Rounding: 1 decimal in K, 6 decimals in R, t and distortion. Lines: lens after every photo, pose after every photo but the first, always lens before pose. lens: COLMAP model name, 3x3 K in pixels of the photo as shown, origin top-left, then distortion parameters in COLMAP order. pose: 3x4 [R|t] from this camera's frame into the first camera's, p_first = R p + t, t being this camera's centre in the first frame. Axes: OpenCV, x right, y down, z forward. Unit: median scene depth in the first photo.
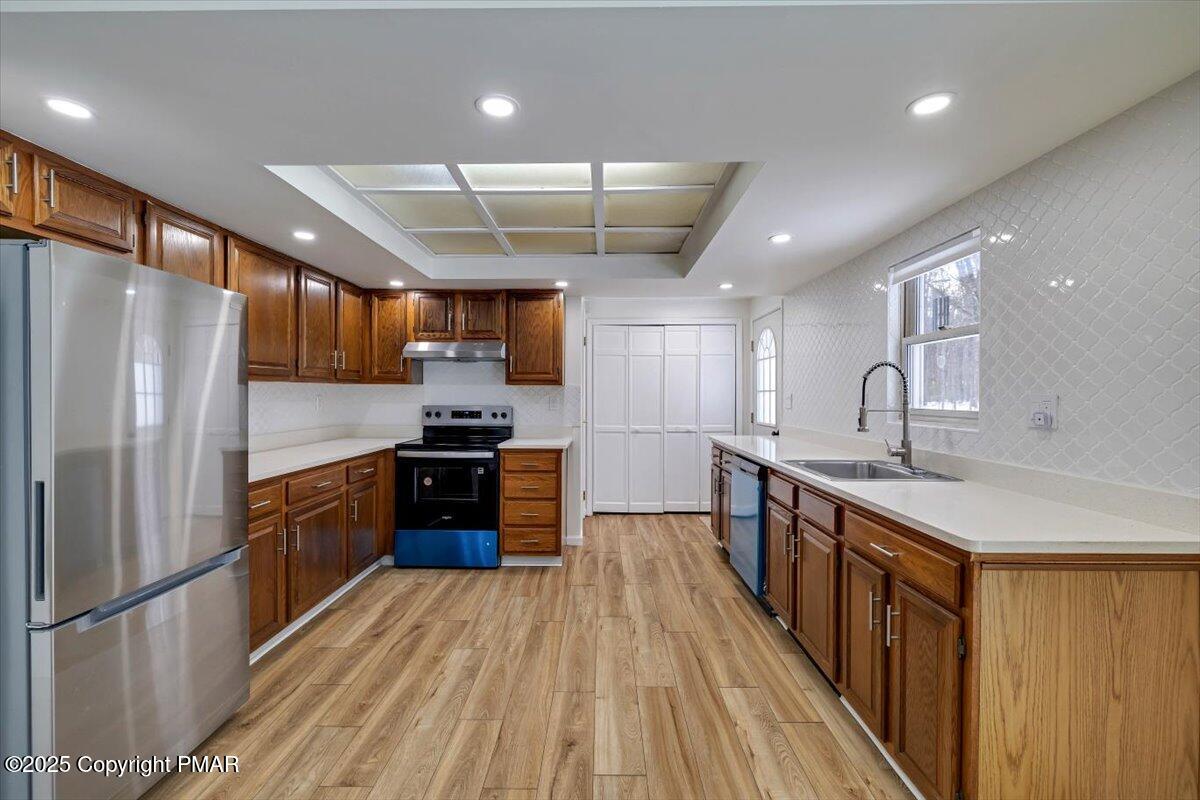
lens RADIAL K [[506.4, 0, 594.6], [0, 506.4, 400.3], [0, 0, 1]] dist [-0.002729, 0.000374]
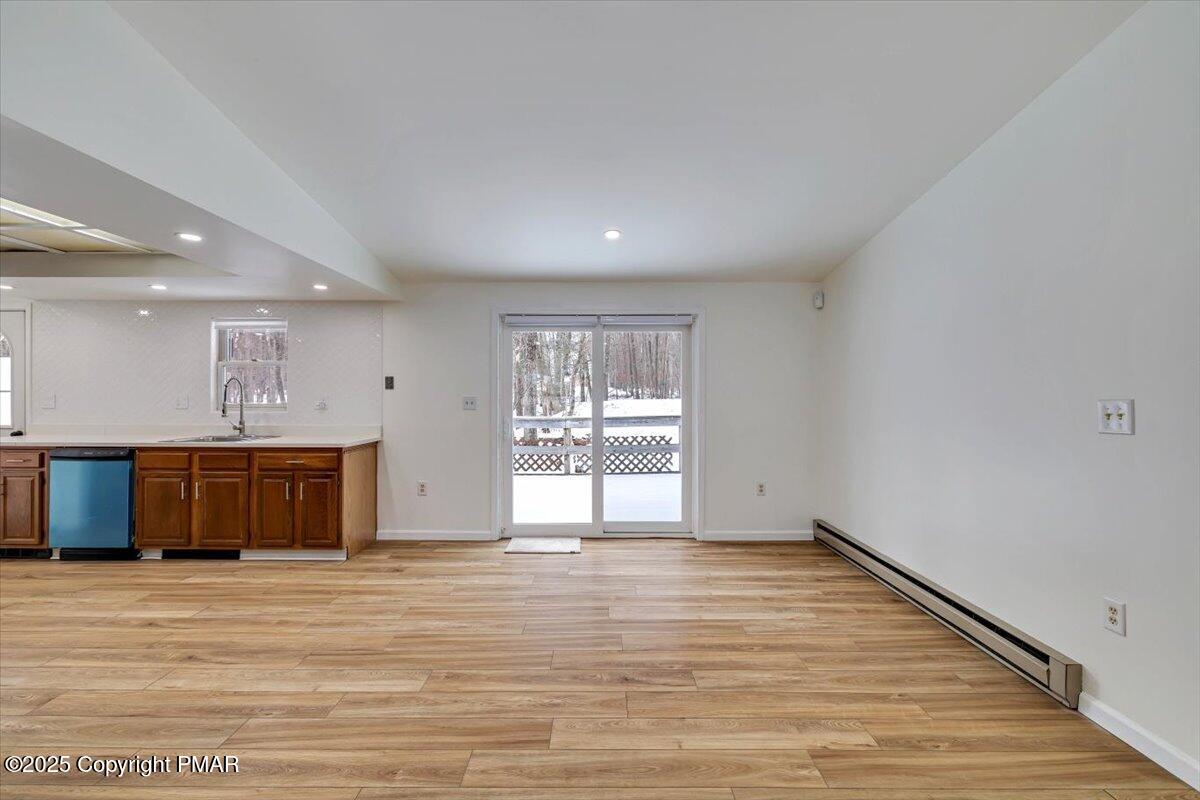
lens RADIAL K [[506.4, 0, 595.4], [0, 506.4, 397.5], [0, 0, 1]] dist [-0.002729, 0.000374]
pose [[-0.009765, -0.000458, 0.999952, -1.340036], [0.009698, 0.999953, 0.000553, 0.007455], [-0.999905, 0.009703, -0.009760, -0.283005]]
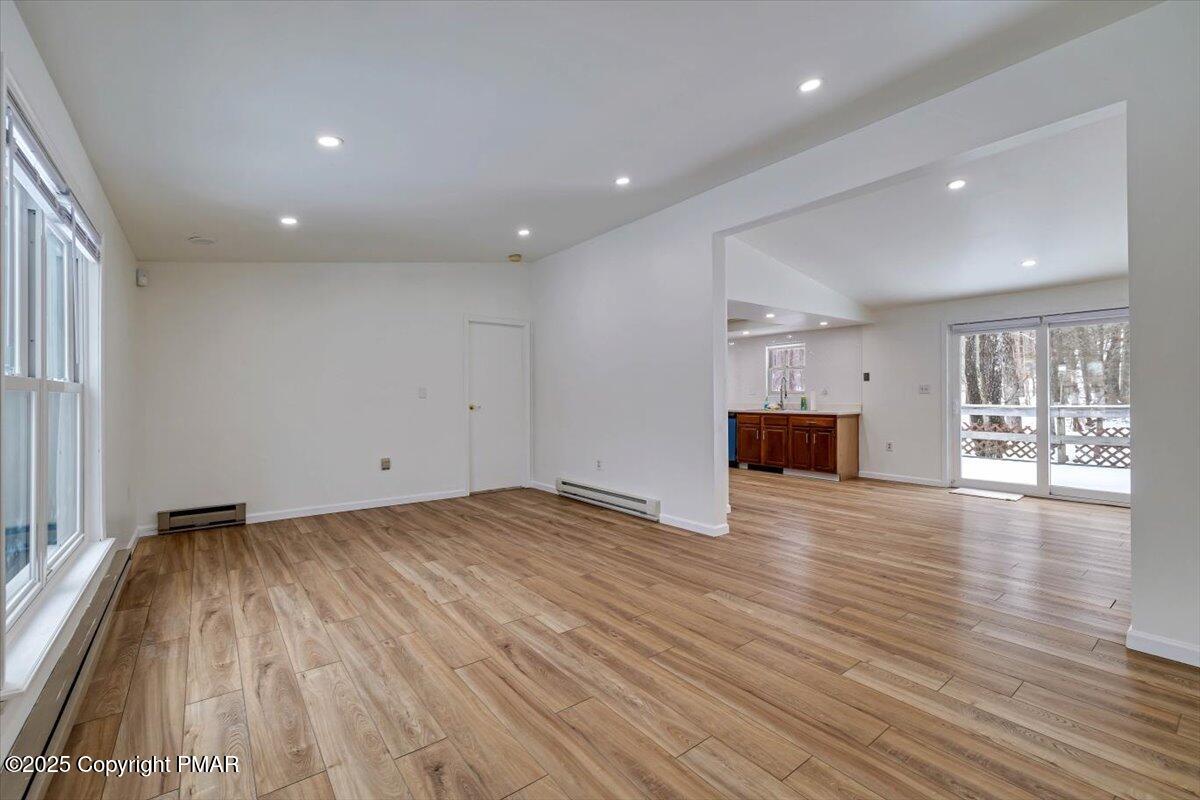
lens RADIAL K [[506.4, 0, 597.2], [0, 506.4, 397.1], [0, 0, 1]] dist [-0.002729, 0.000374]
pose [[0.785566, -0.004194, 0.618763, -2.584511], [0.011124, 0.999911, -0.007346, 0.072875], [-0.618678, 0.012653, 0.785543, -0.920078]]
